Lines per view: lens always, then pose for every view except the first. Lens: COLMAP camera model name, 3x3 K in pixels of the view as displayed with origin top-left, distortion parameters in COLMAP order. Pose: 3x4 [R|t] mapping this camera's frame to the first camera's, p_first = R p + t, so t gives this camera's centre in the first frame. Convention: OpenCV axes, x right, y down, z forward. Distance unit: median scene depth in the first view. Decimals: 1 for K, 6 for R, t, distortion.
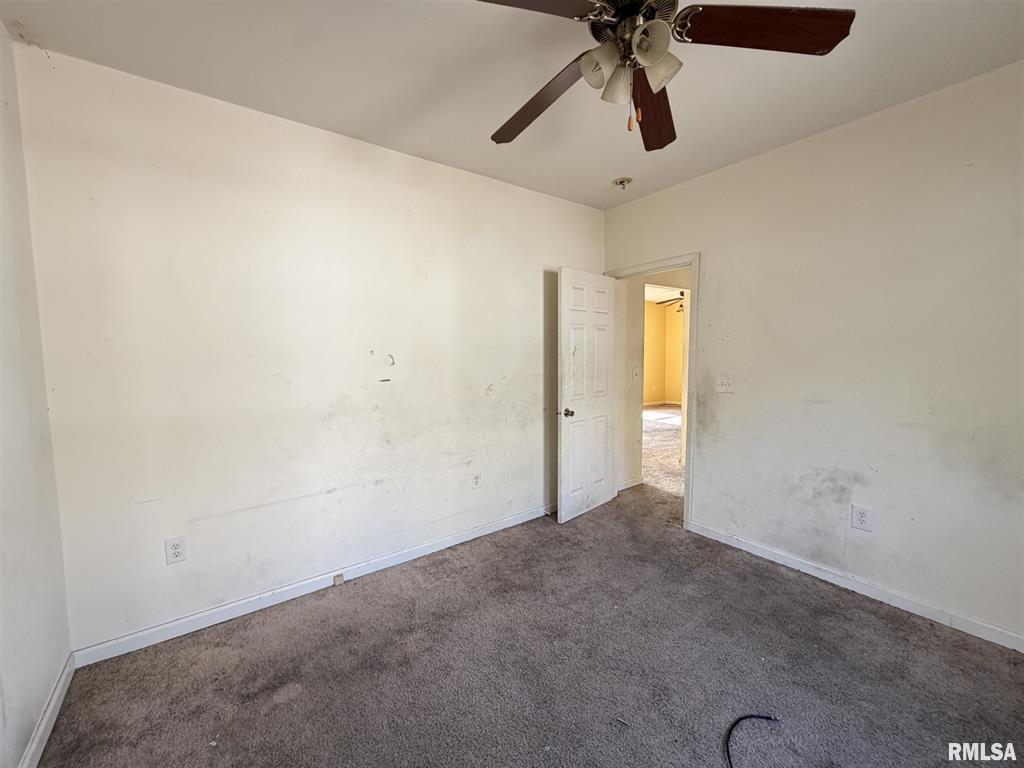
lens RADIAL K [[408.8, 0, 510.7], [0, 408.8, 382.6], [0, 0, 1]] dist [0.001099, 0.000022]
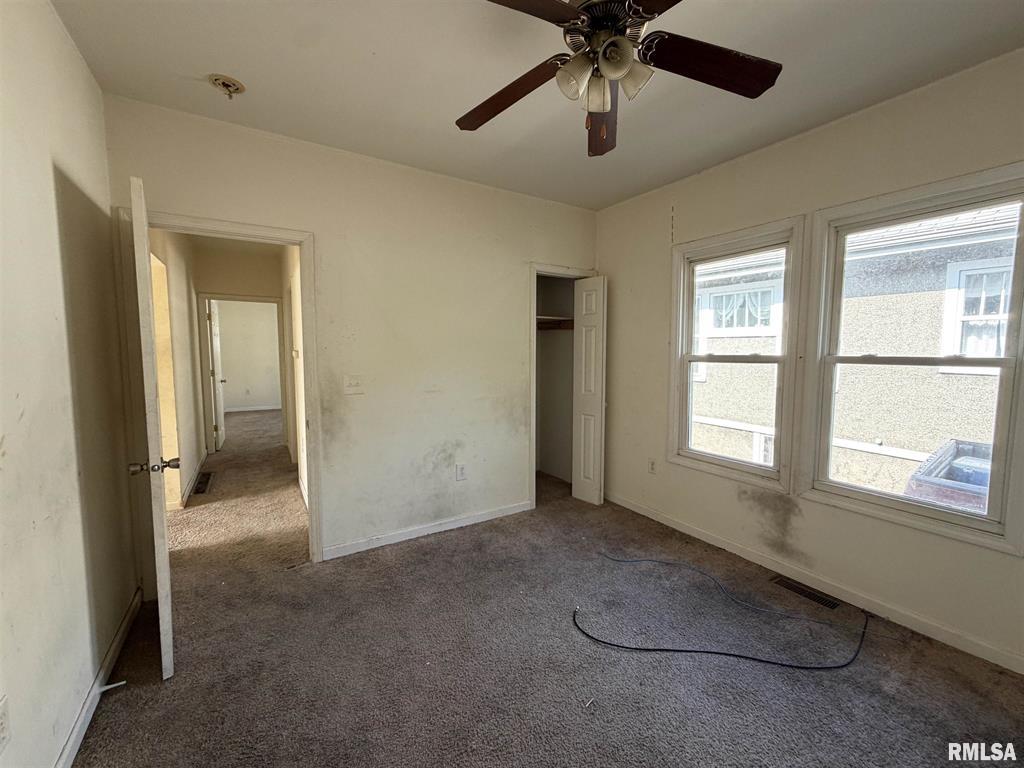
lens RADIAL K [[408.8, 0, 510.7], [0, 408.8, 382.6], [0, 0, 1]] dist [0.001099, 0.000022]
pose [[0.078219, -0.069316, 0.994523, -0.433223], [0.073457, 0.995269, 0.063591, -0.039993], [-0.994226, 0.068080, 0.082941, 0.633829]]
